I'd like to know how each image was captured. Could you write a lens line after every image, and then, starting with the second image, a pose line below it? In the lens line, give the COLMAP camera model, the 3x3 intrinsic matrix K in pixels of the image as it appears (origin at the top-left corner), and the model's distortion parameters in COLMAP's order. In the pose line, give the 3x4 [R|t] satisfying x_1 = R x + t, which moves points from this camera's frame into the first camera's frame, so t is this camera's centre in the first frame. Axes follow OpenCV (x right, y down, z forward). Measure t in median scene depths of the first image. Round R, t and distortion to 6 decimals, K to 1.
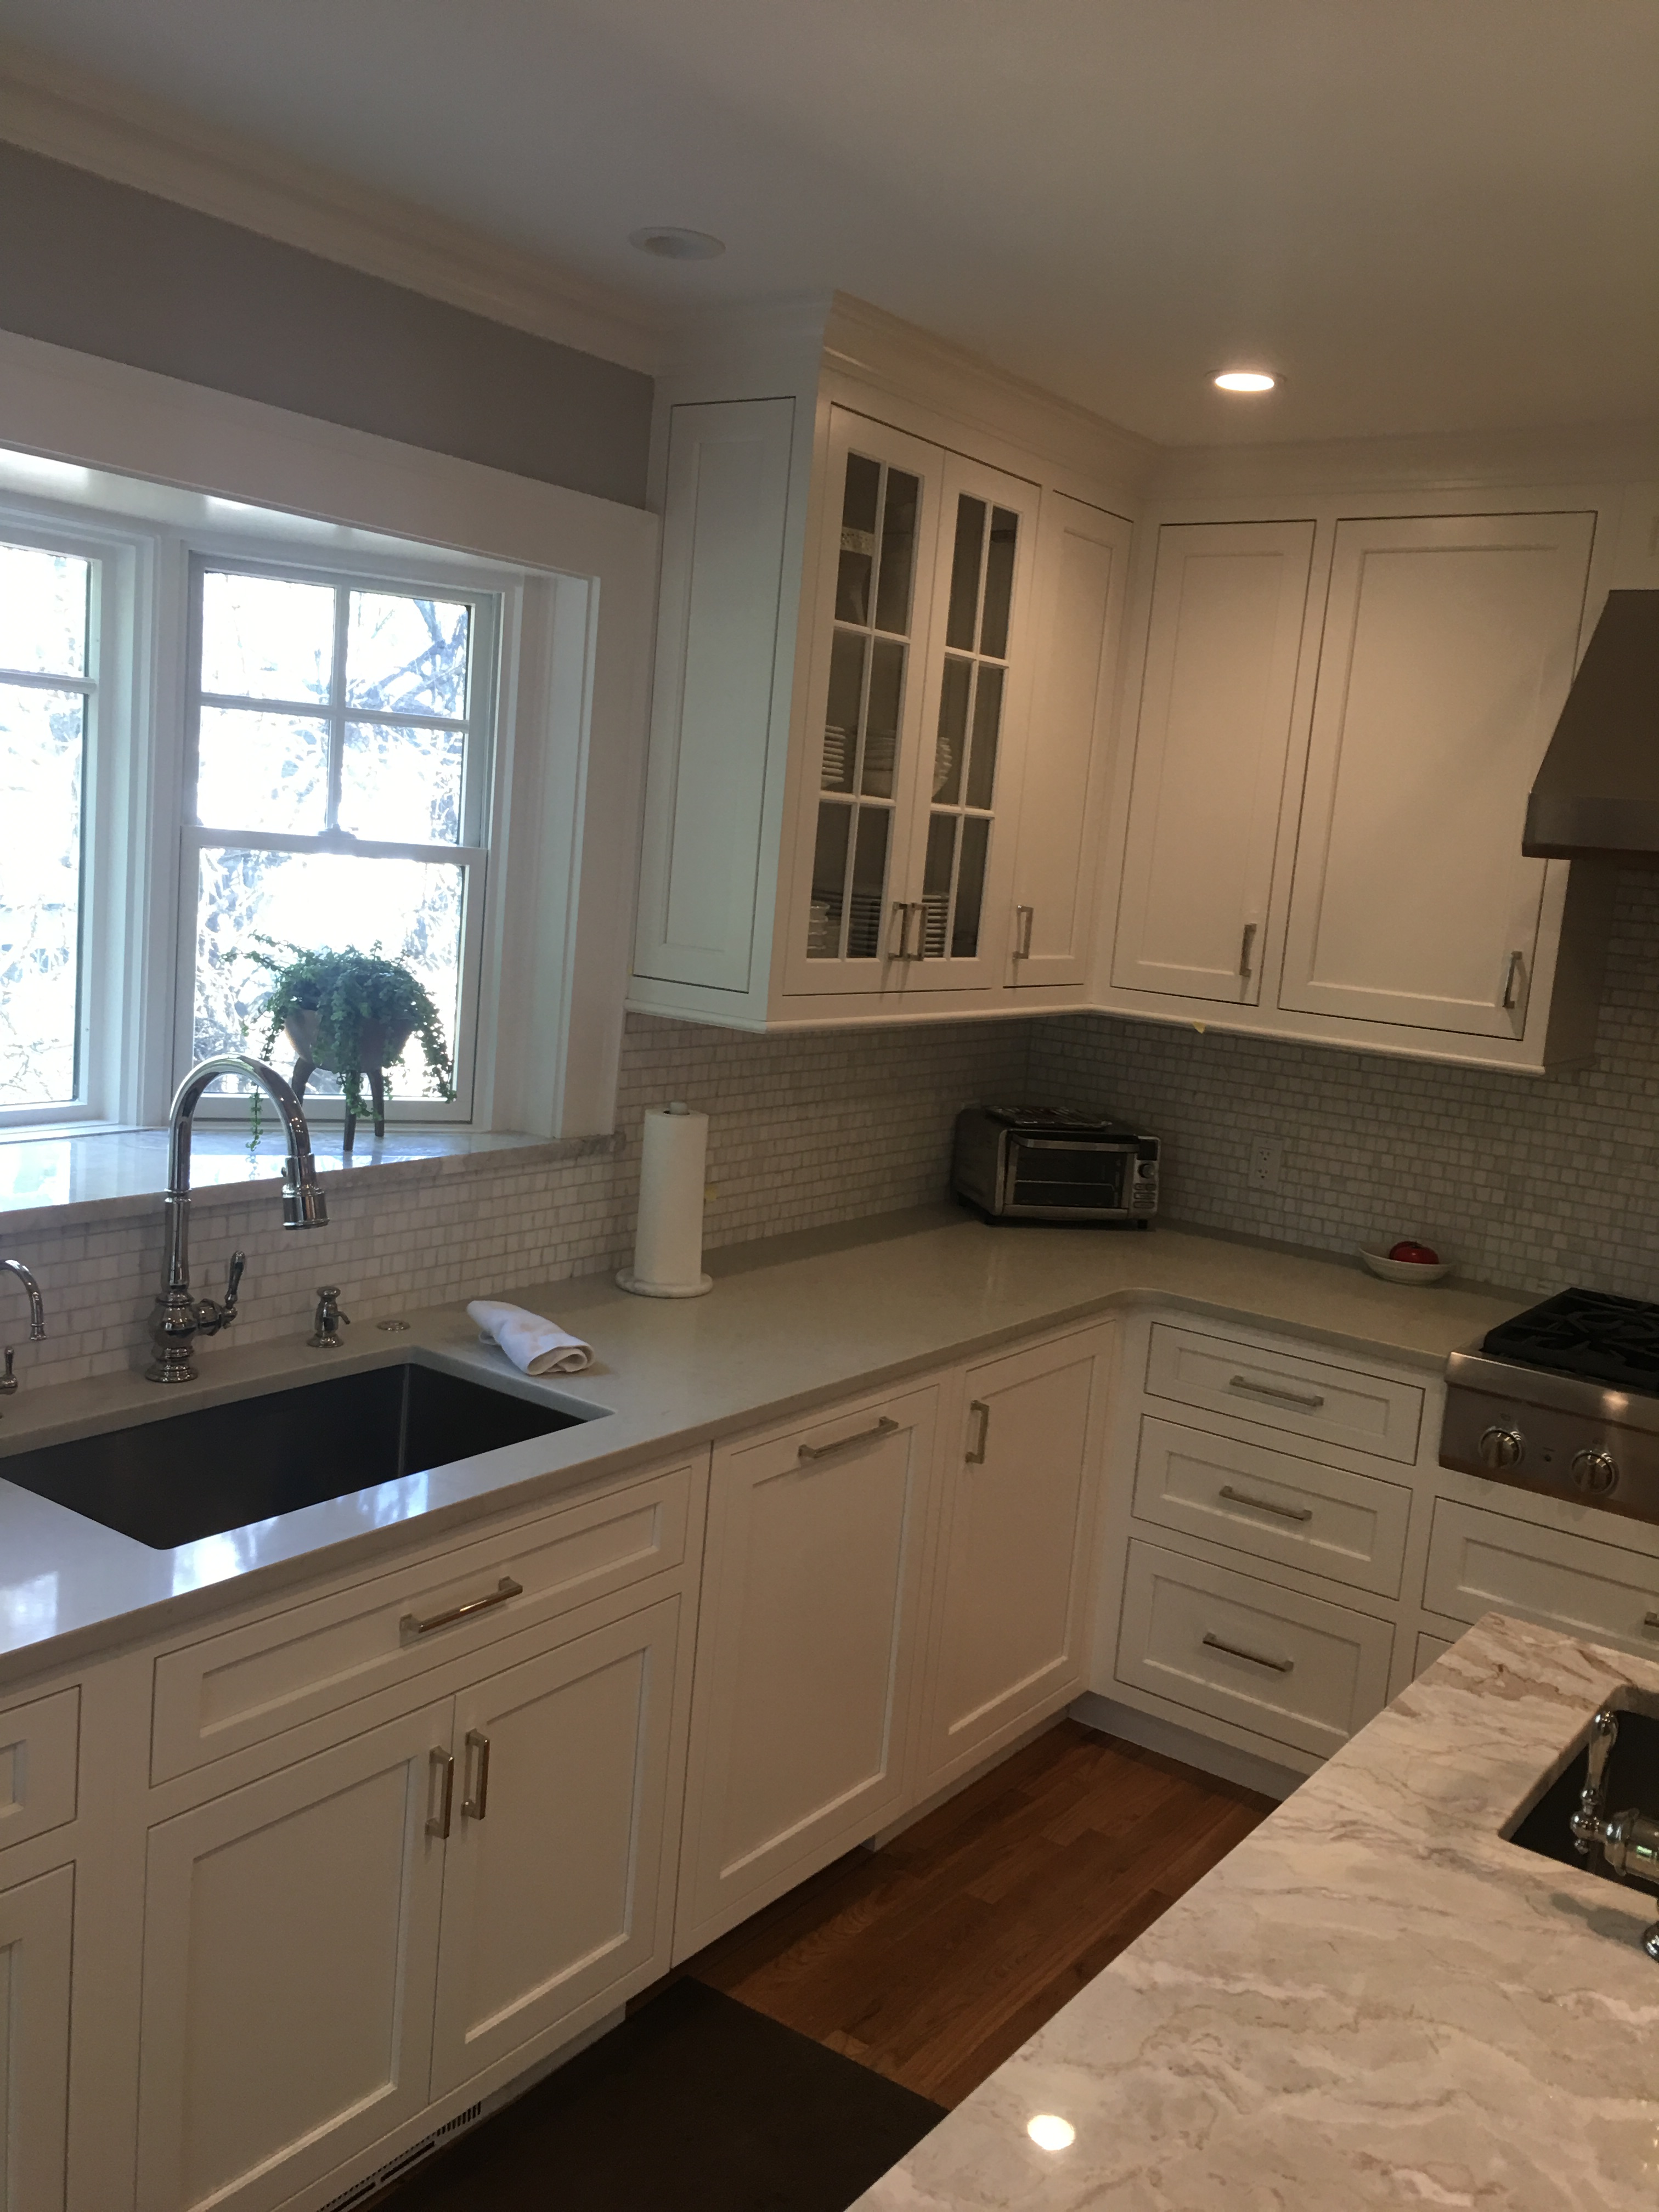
lens RADIAL K [[1870.9, 0, 842.7], [0, 1870.9, 1091.4], [0, 0, 1]] dist [0.075220, -0.092529]
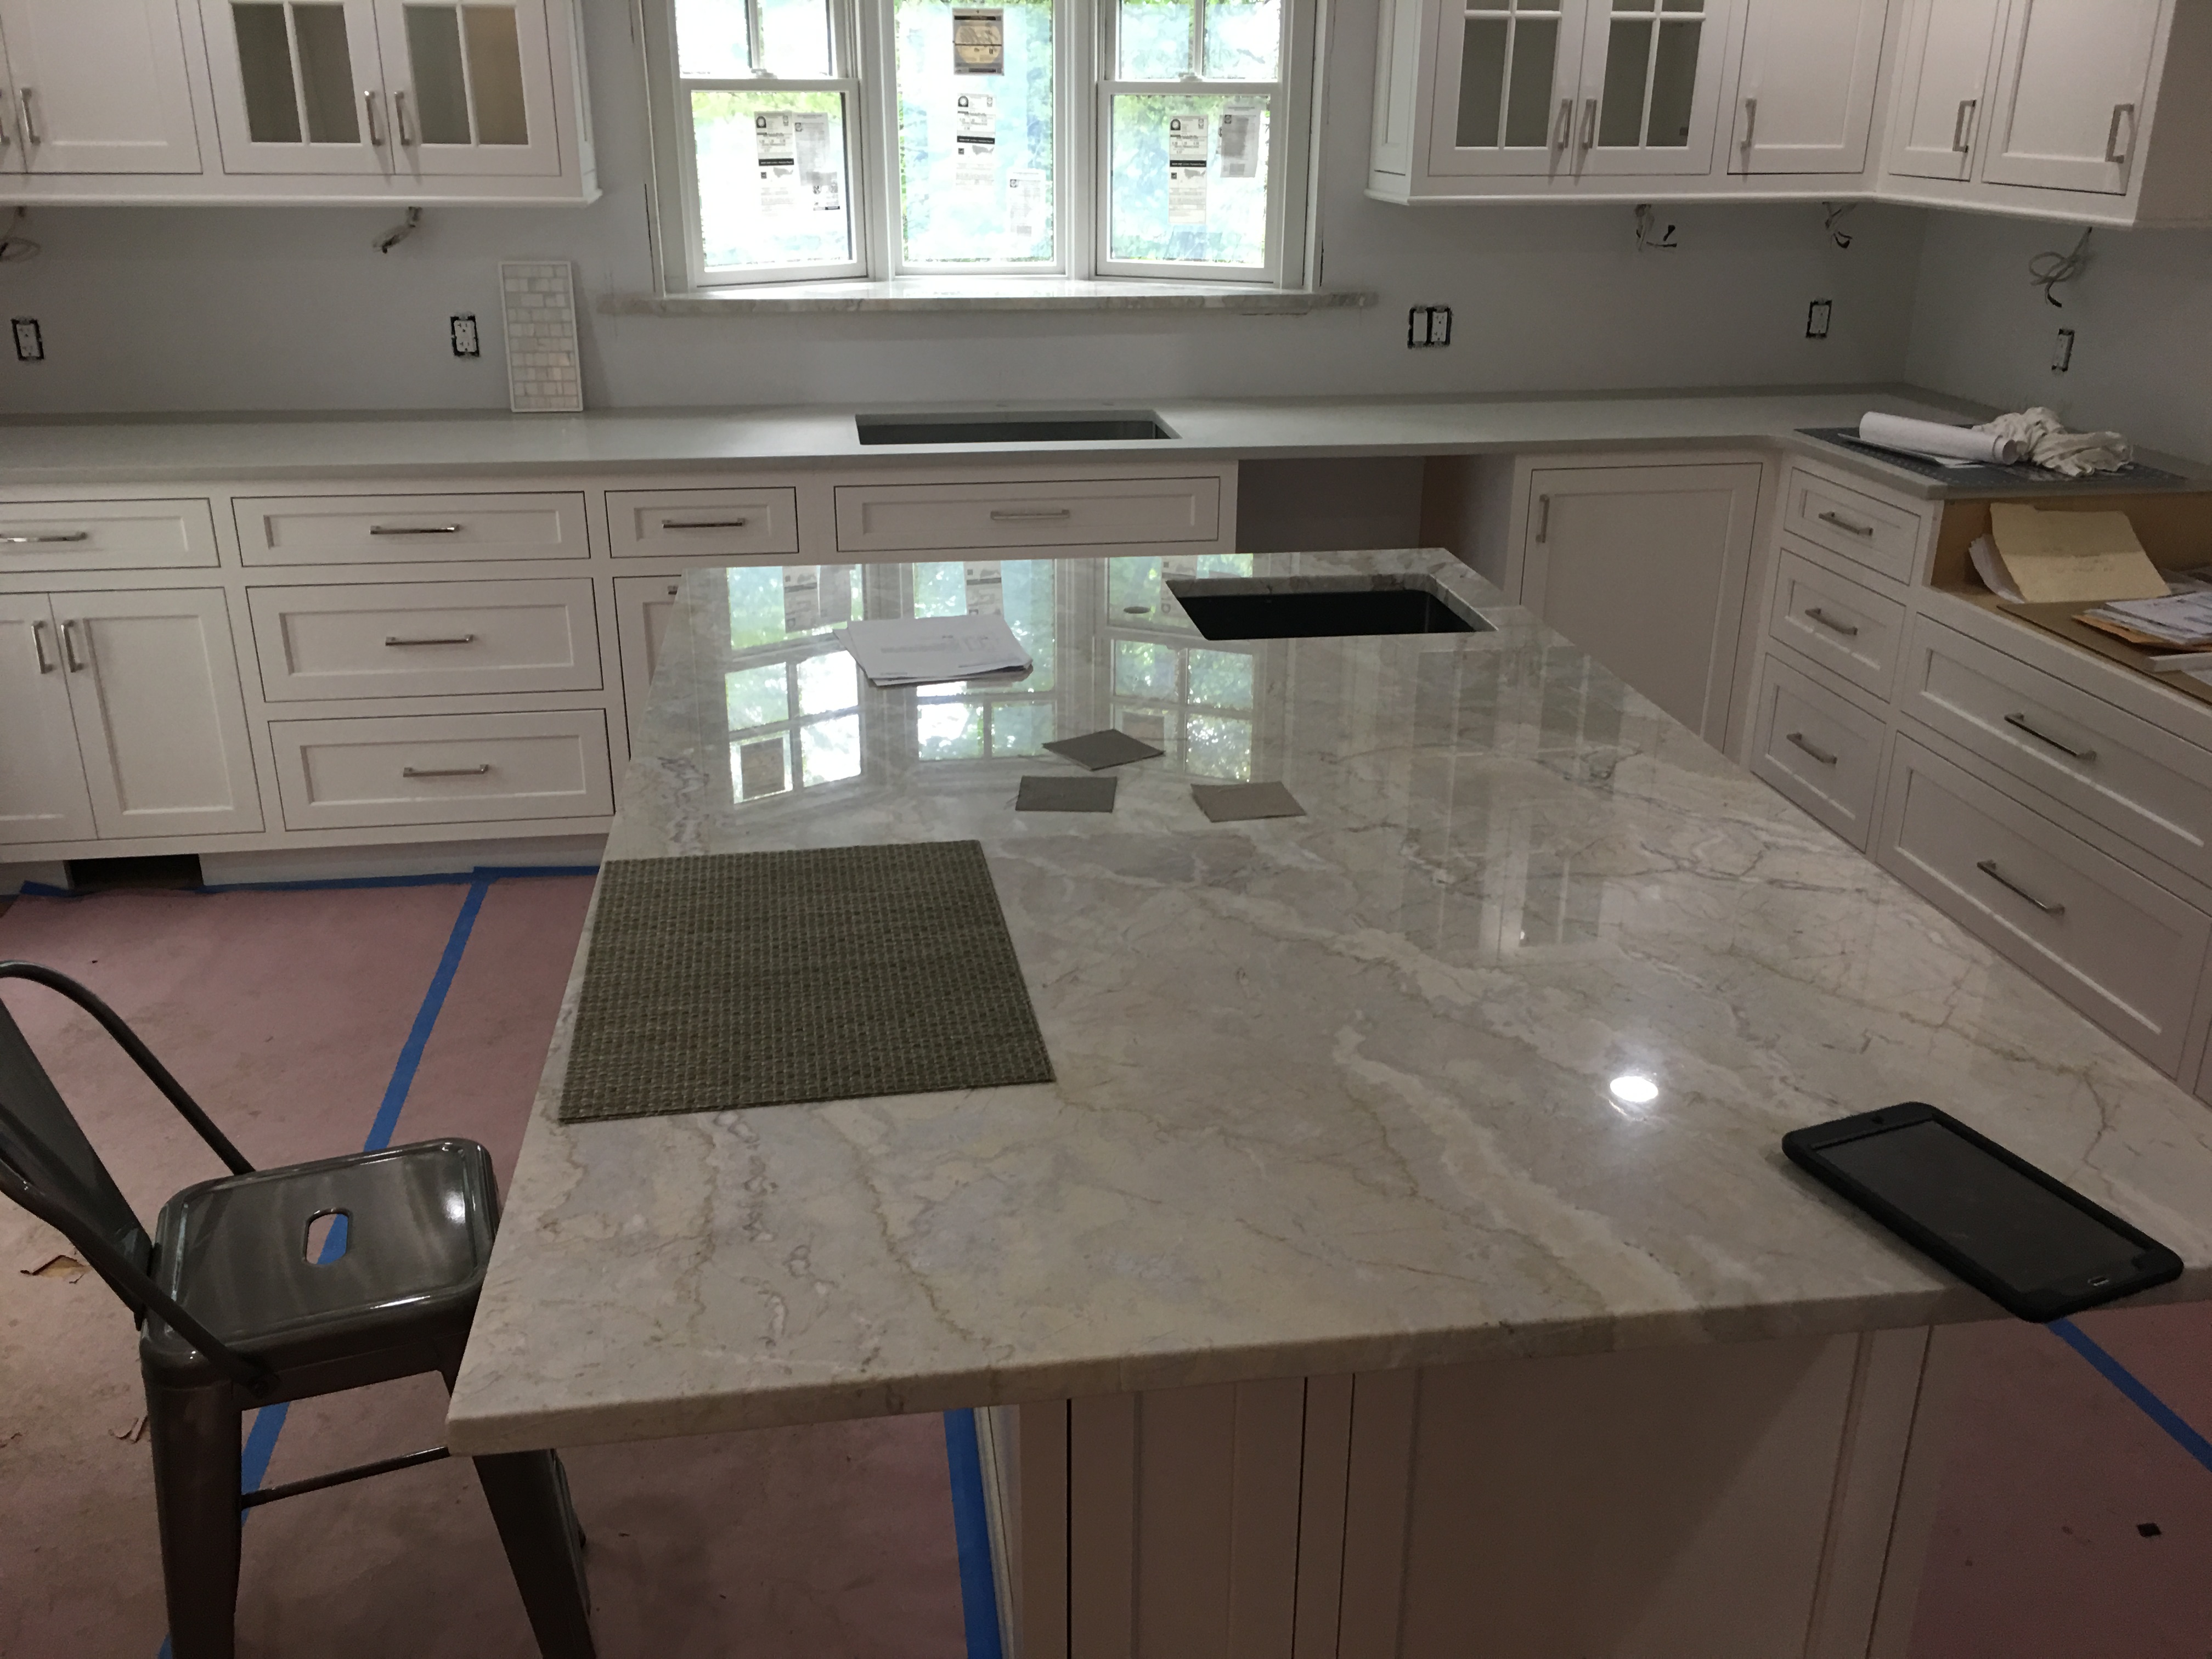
lens RADIAL K [[1870.9, 0, 1112.0], [0, 1870.9, 805.3], [0, 0, 1]] dist [0.075220, -0.092529]
pose [[0.696668, 0.181179, -0.694138, 0.748718], [-0.048556, 0.977273, 0.206349, 0.110209], [0.715749, -0.110052, 0.689632, -0.141529]]
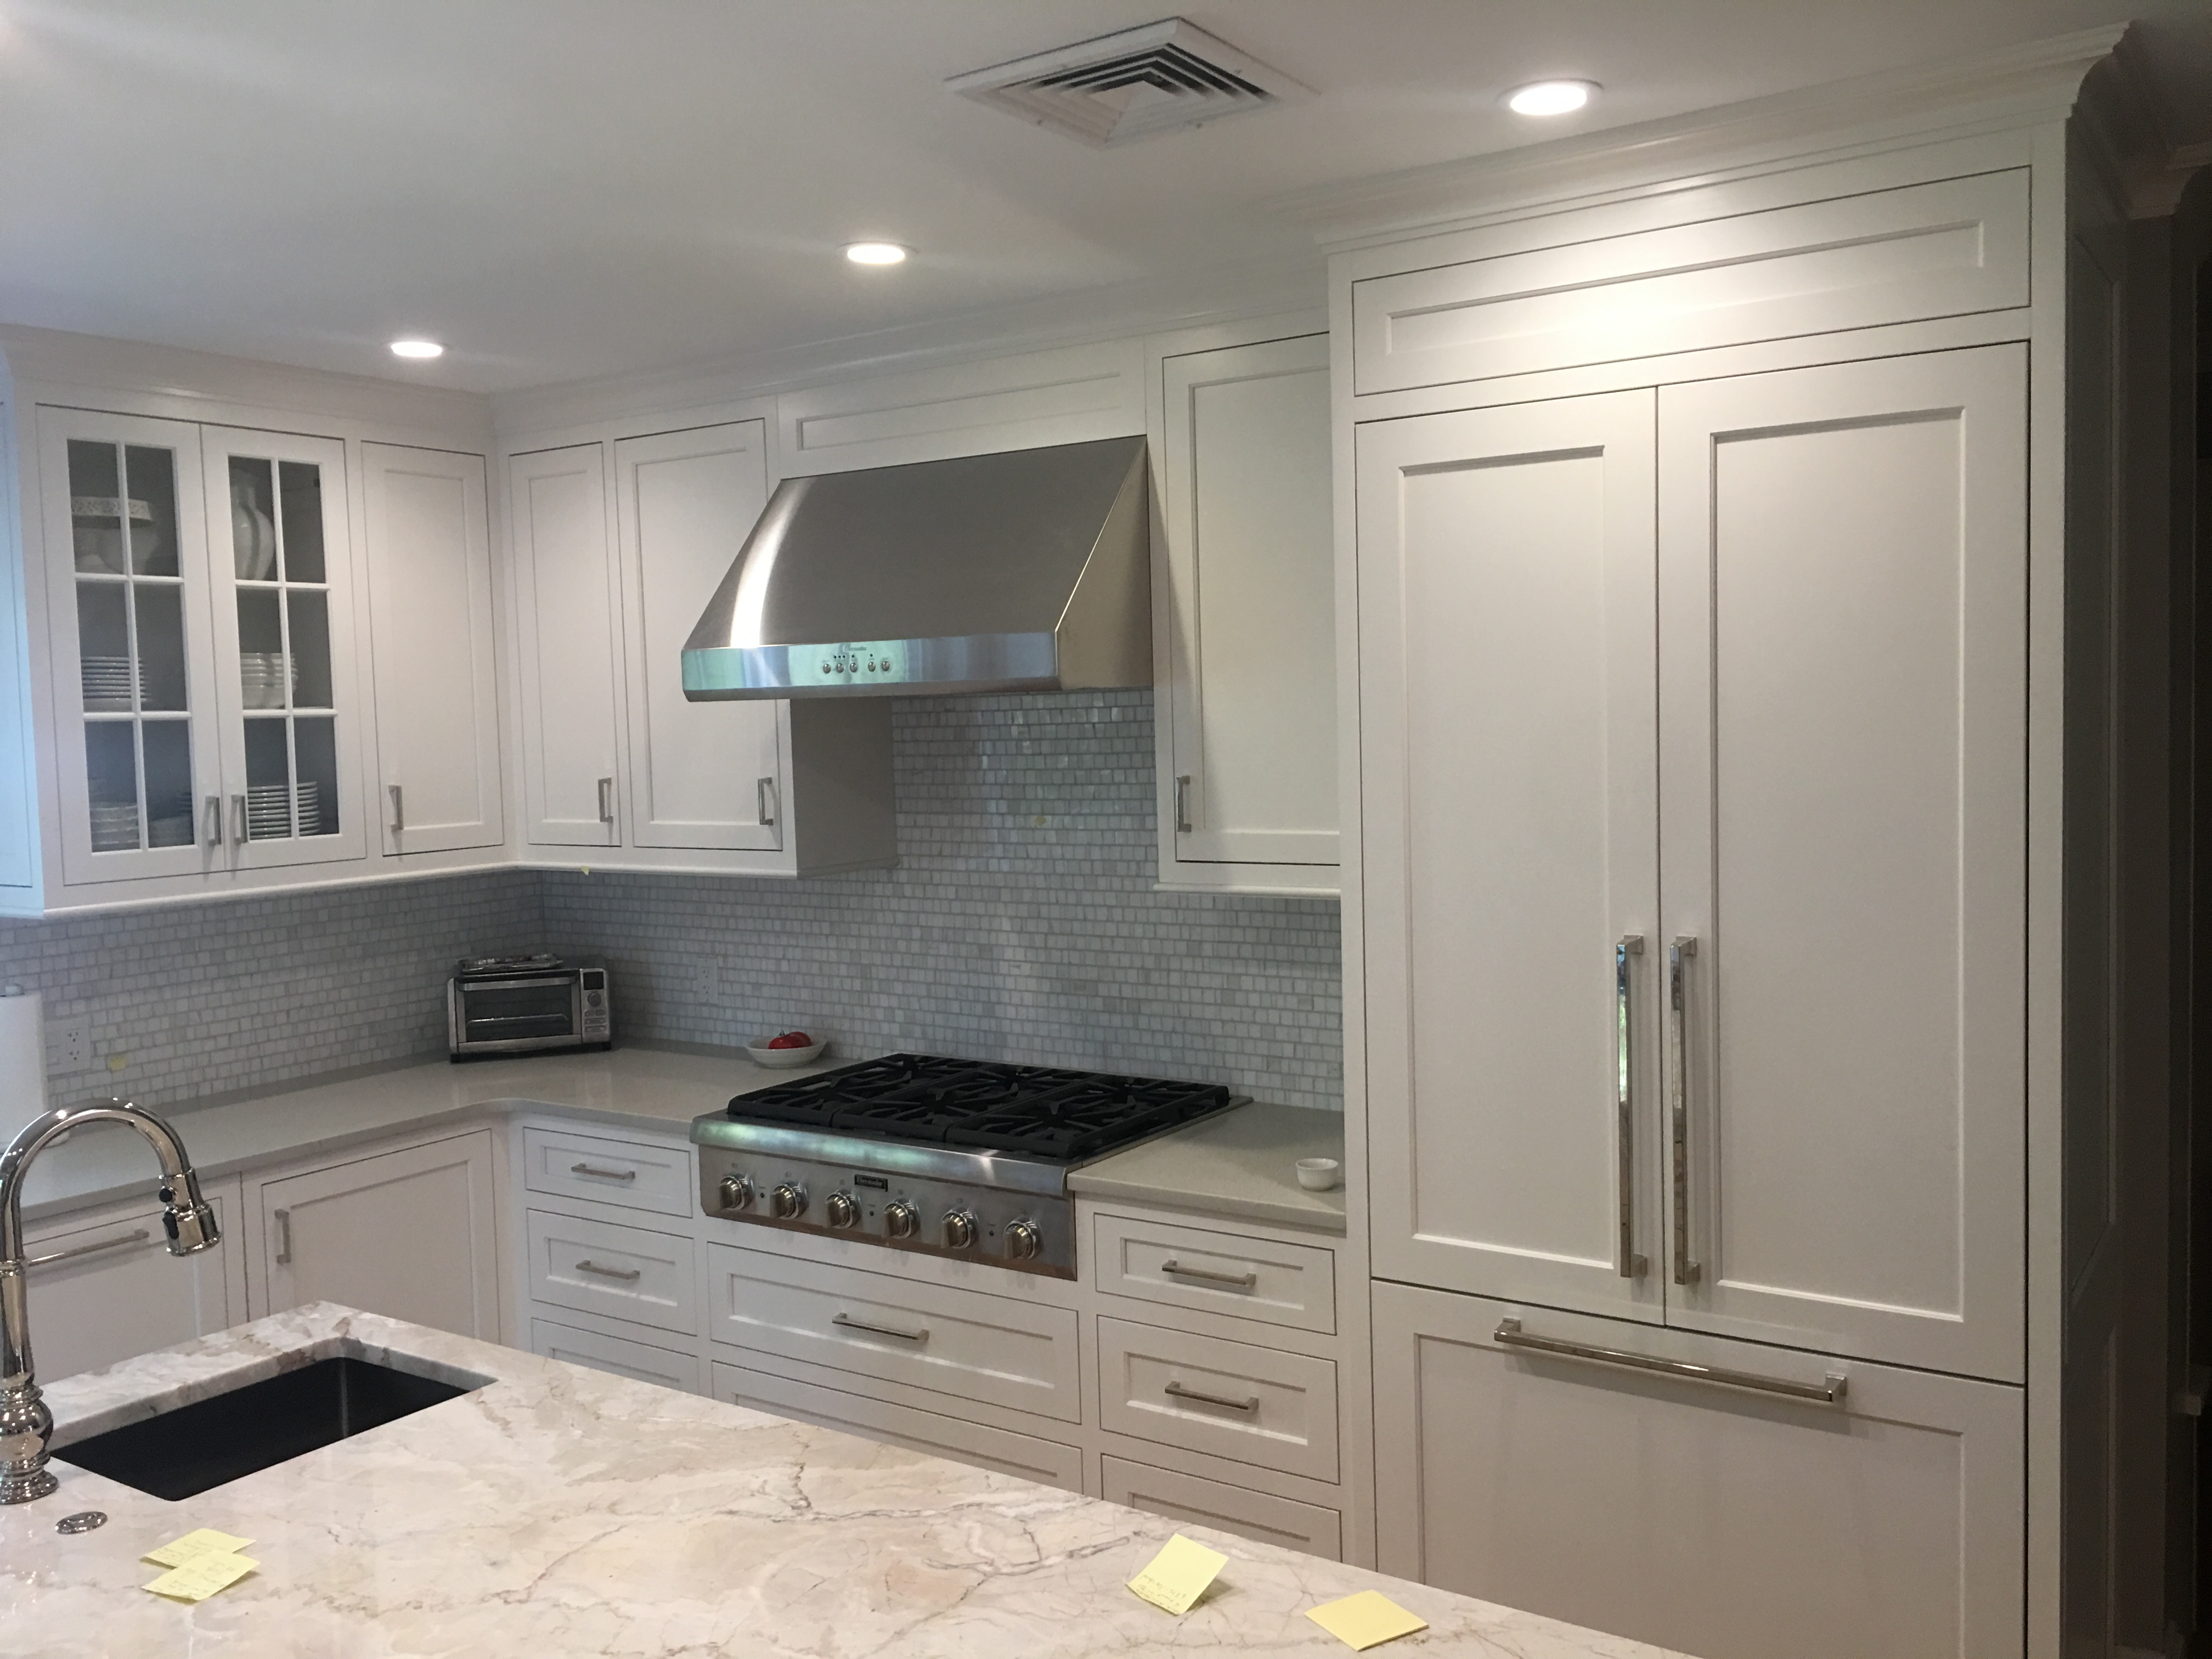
lens RADIAL K [[1870.9, 0, 1105.7], [0, 1870.9, 820.8], [0, 0, 1]] dist [0.075220, -0.092529]
pose [[0.993096, -0.115152, 0.022356, 0.536409], [0.116556, 0.990154, -0.077529, 0.069923], [-0.013209, 0.079599, 0.996739, -0.189971]]
